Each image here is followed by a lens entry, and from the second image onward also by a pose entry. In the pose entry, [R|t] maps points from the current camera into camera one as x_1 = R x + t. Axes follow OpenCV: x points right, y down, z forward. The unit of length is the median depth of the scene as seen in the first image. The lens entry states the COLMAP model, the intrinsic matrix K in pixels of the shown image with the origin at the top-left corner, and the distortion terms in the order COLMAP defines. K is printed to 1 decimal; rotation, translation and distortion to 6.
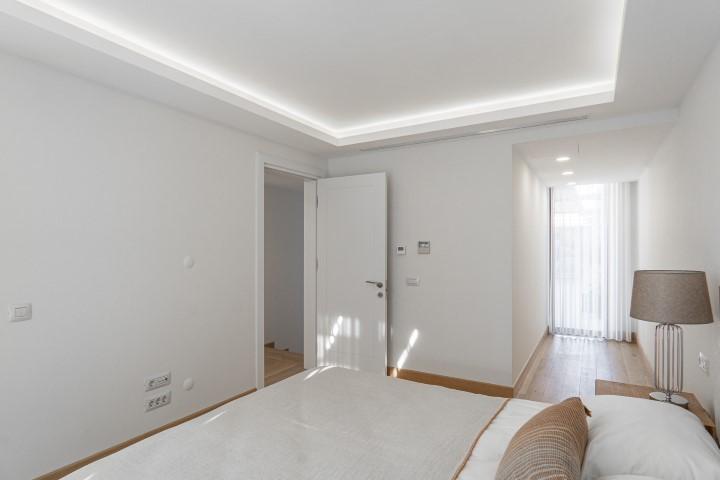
lens RADIAL K [[380.7, 0, 359.7], [0, 380.7, 243.7], [0, 0, 1]] dist [-0.024558, 0.002691]
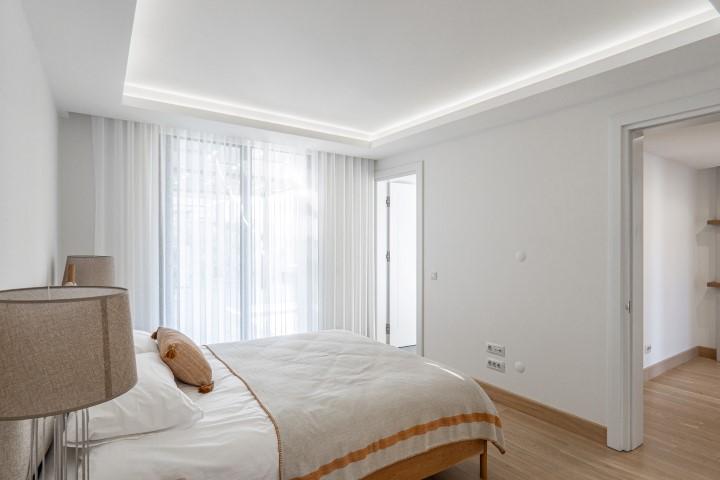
lens RADIAL K [[380.7, 0, 359.3], [0, 380.7, 241.1], [0, 0, 1]] dist [-0.024558, 0.002691]
pose [[-0.395164, -0.000264, -0.918610, 0.776990], [0.003227, 0.999993, -0.001676, 0.006529], [0.918605, -0.003627, -0.395161, 1.053637]]
